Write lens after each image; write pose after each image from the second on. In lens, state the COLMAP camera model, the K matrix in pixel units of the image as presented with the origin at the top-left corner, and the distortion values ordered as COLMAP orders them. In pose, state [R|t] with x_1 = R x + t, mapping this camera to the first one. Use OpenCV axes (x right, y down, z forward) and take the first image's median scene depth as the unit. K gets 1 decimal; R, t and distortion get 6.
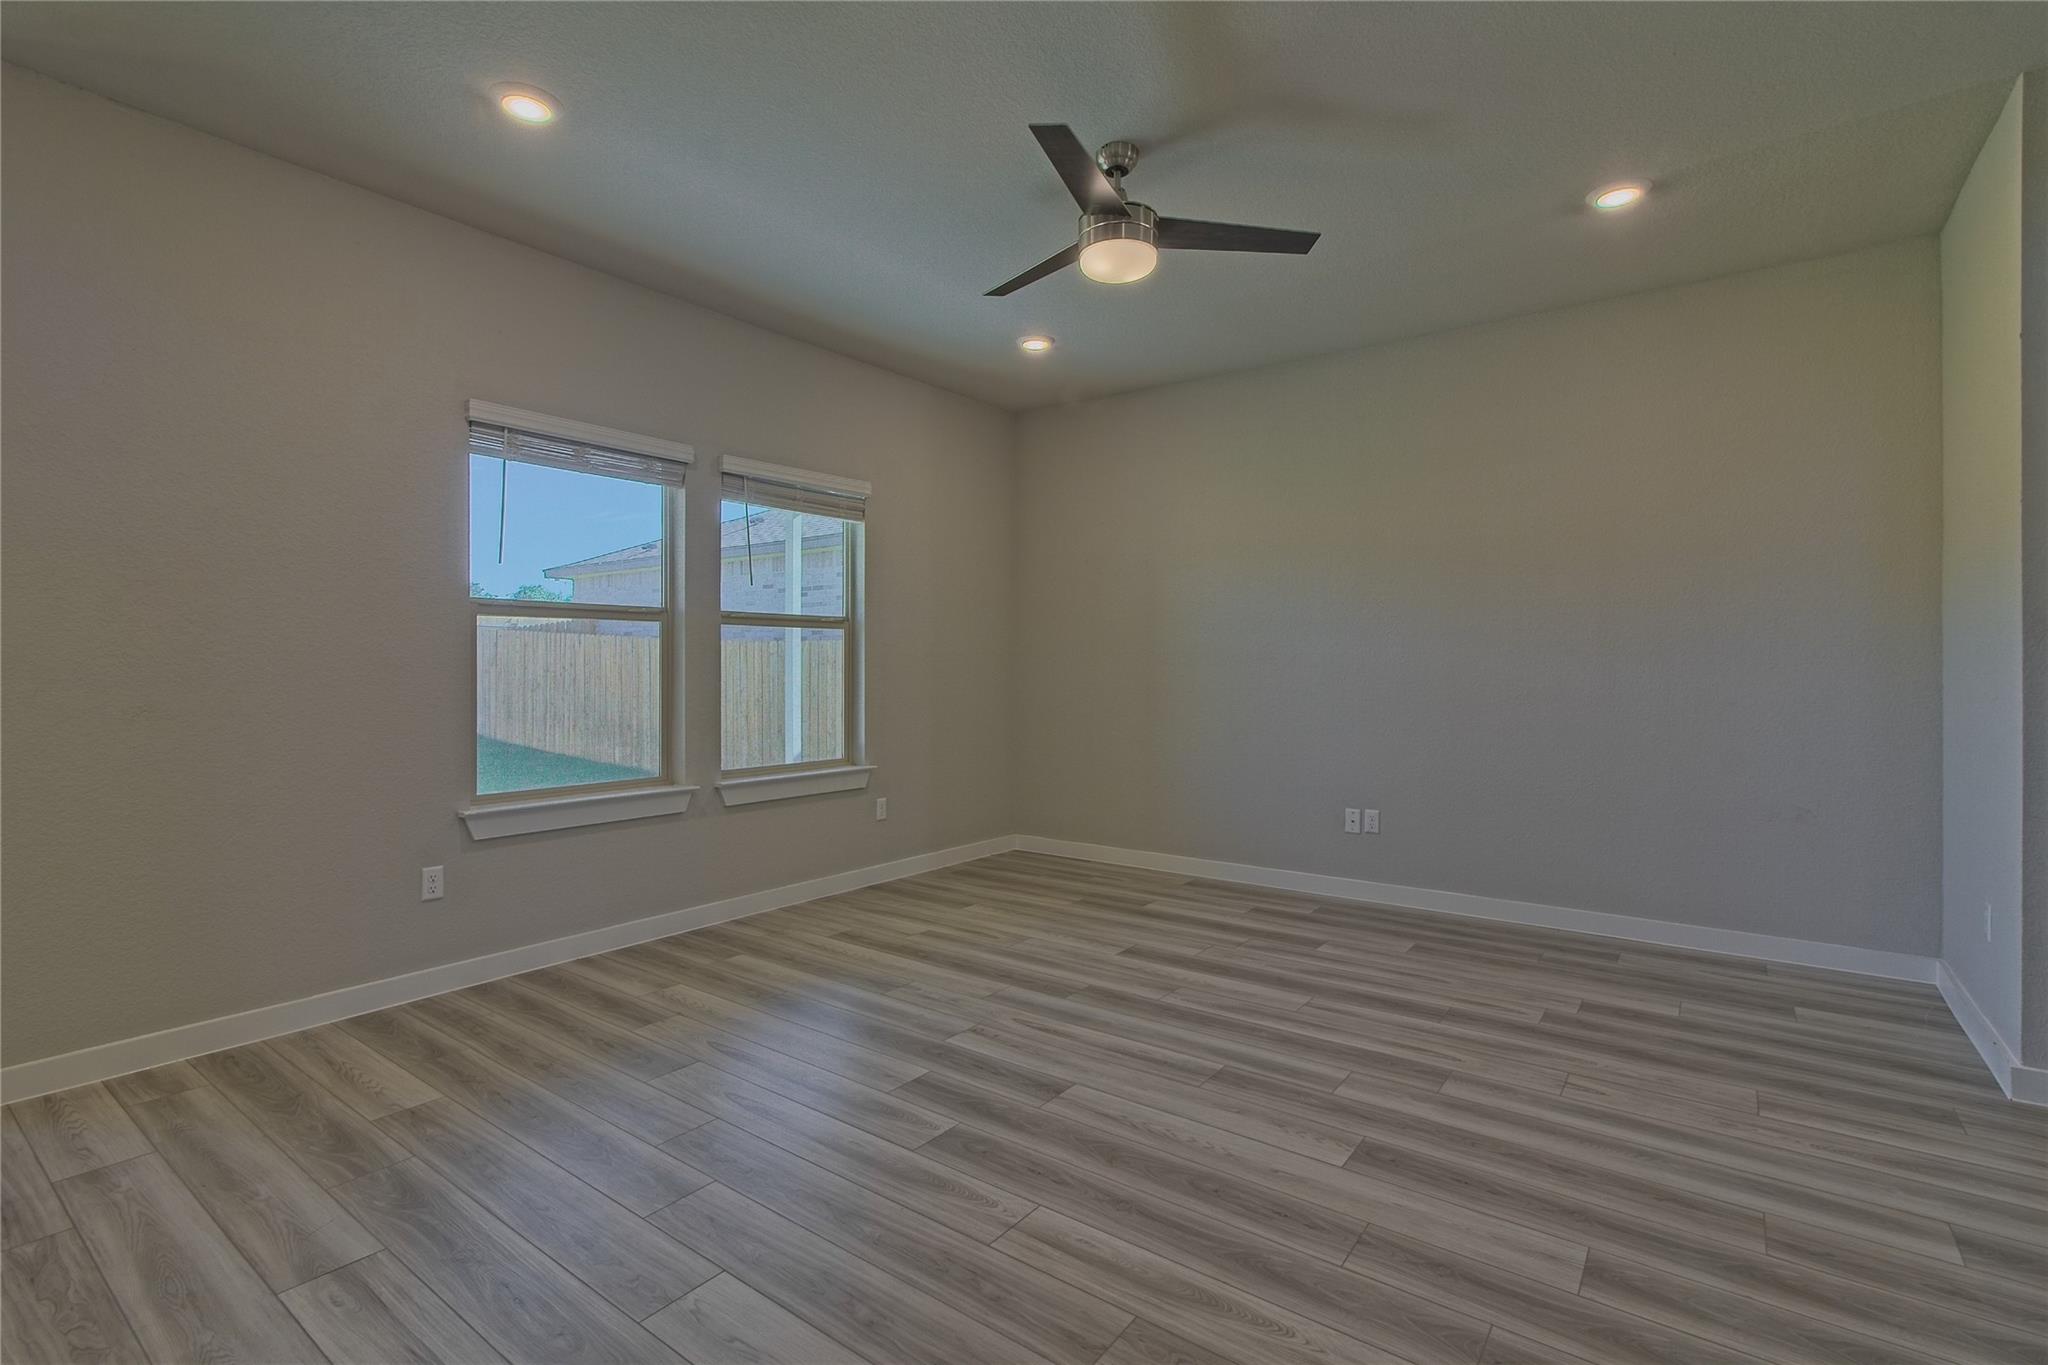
lens RADIAL K [[944.2, 0, 1016.8], [0, 944.2, 666.7], [0, 0, 1]] dist [-0.010153, 0.006519]
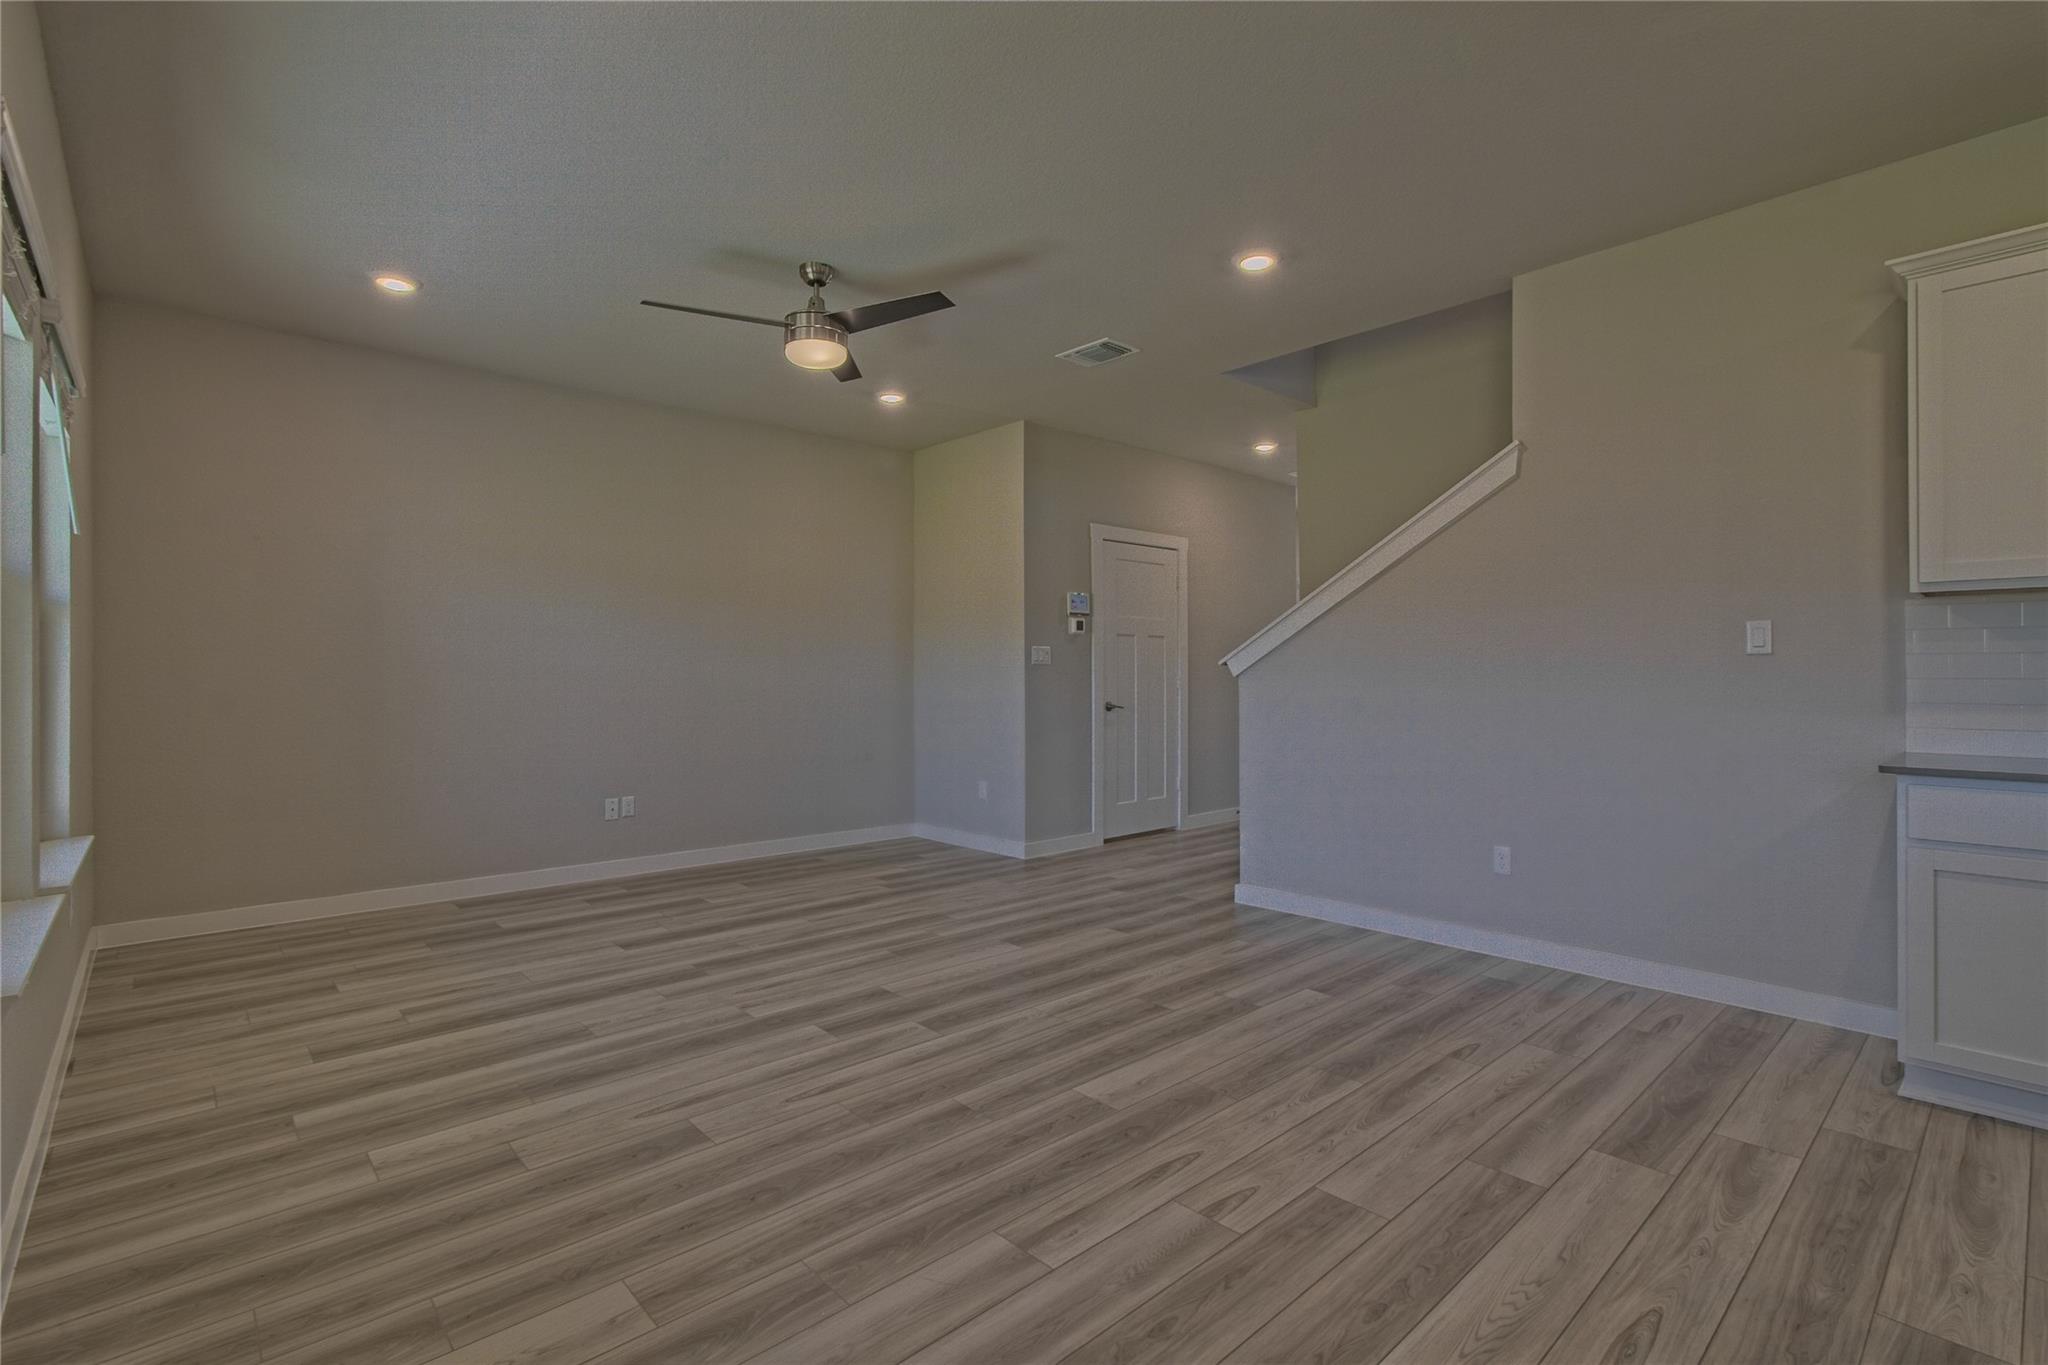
lens RADIAL K [[944.2, 0, 1014.0], [0, 944.2, 674.8], [0, 0, 1]] dist [-0.010153, 0.006519]
pose [[0.190677, -0.002388, 0.981650, -1.107234], [0.001139, 0.999997, 0.002211, -0.000605], [-0.981652, 0.000697, 0.190679, 0.510408]]
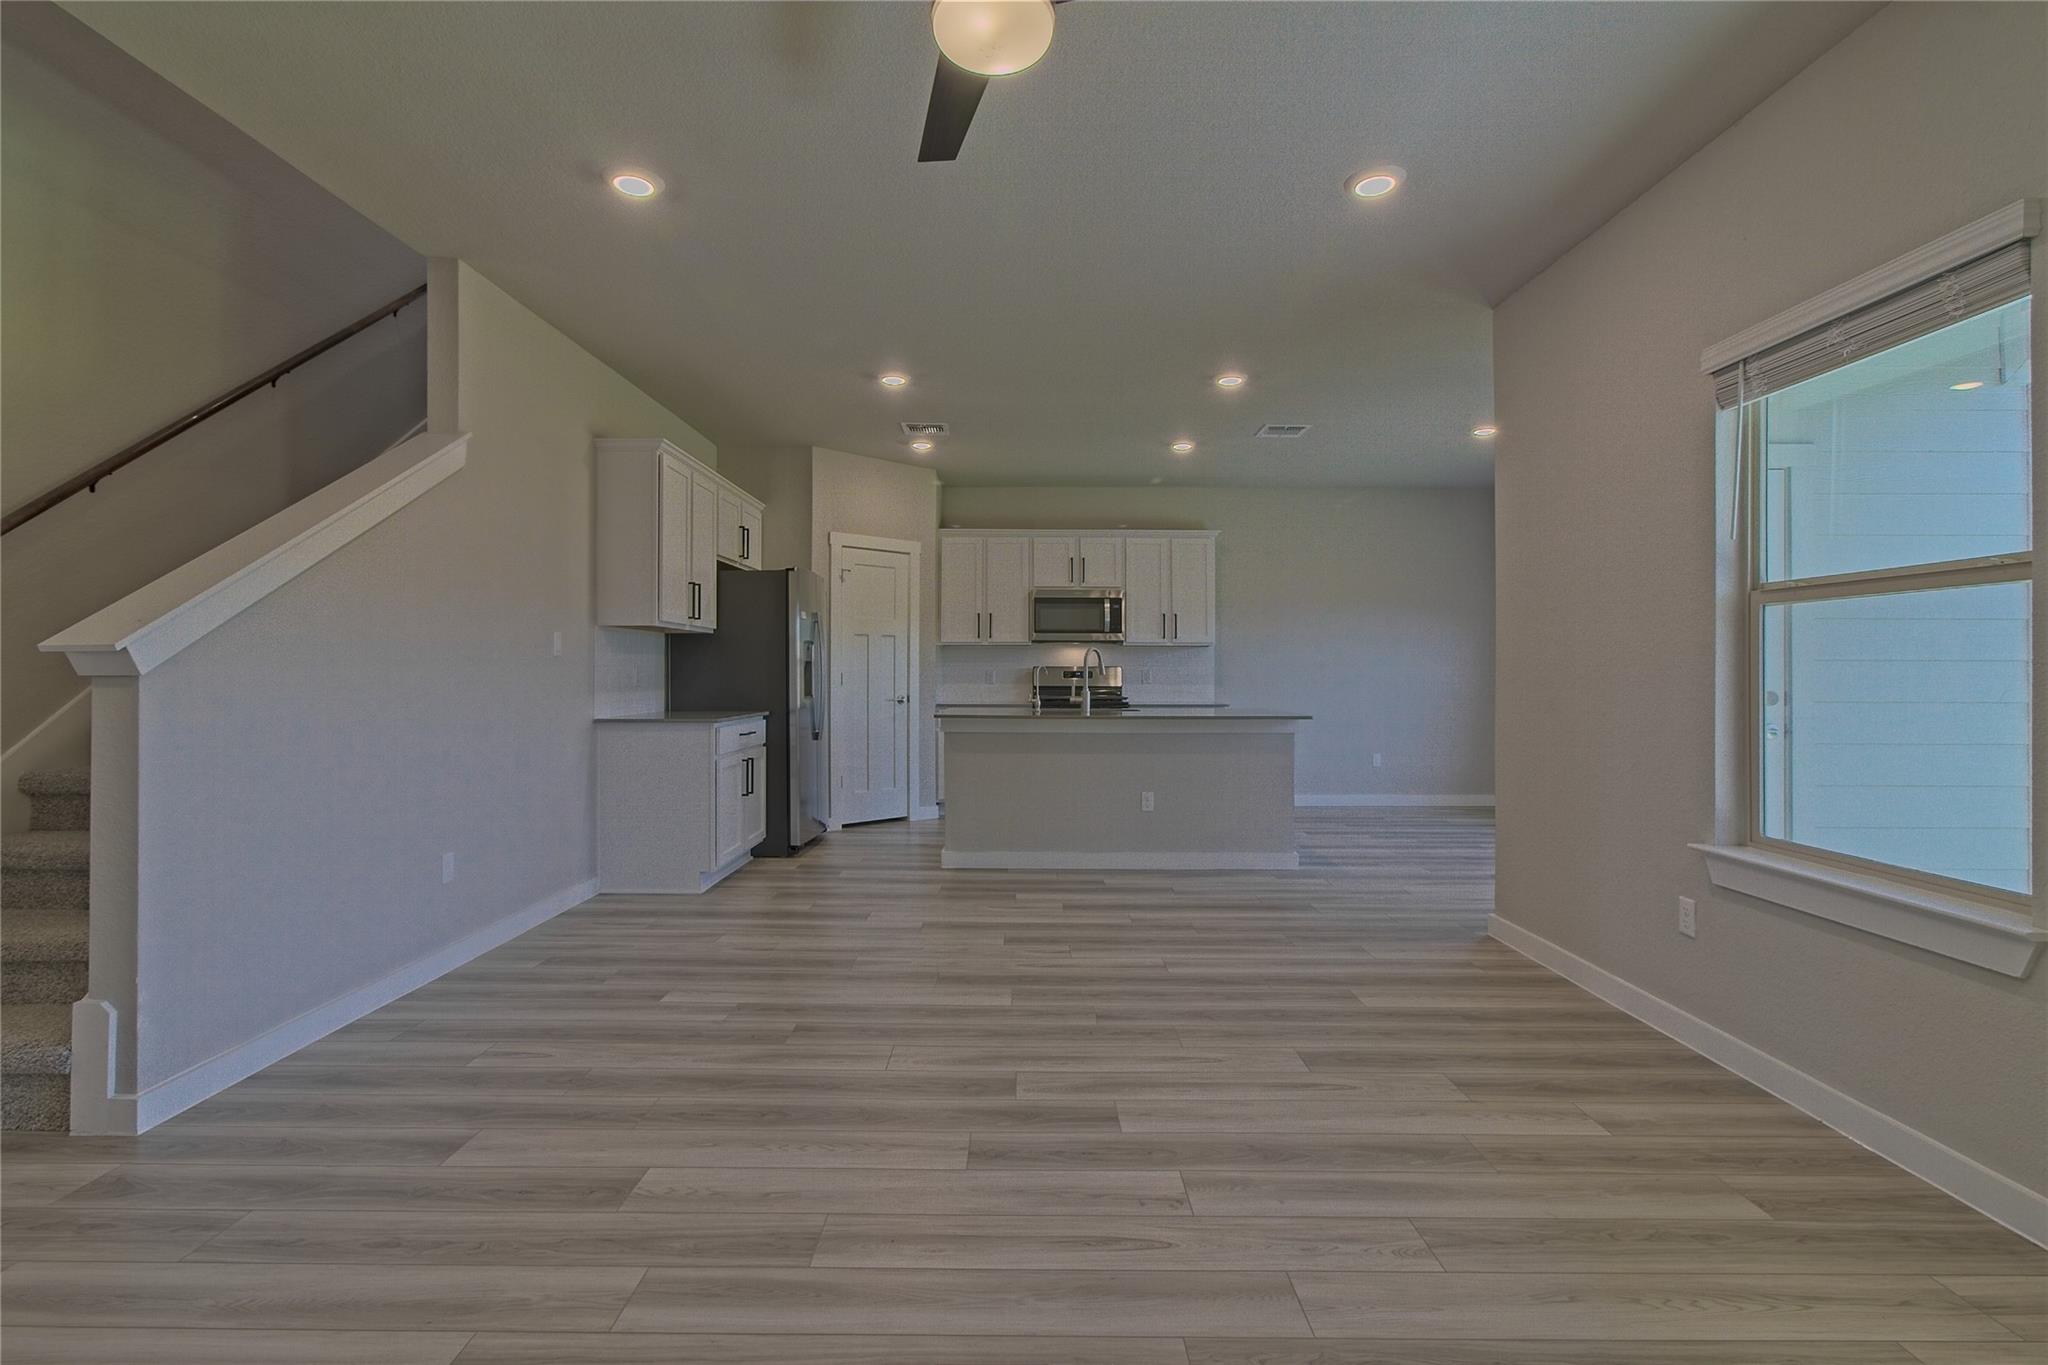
lens RADIAL K [[944.2, 0, 1017.8], [0, 944.2, 670.3], [0, 0, 1]] dist [-0.010153, 0.006519]
pose [[-0.803634, -0.004367, -0.595108, 0.479297], [-0.002729, 0.999990, -0.003652, 0.004012], [0.595117, -0.001311, -0.803638, 1.553589]]
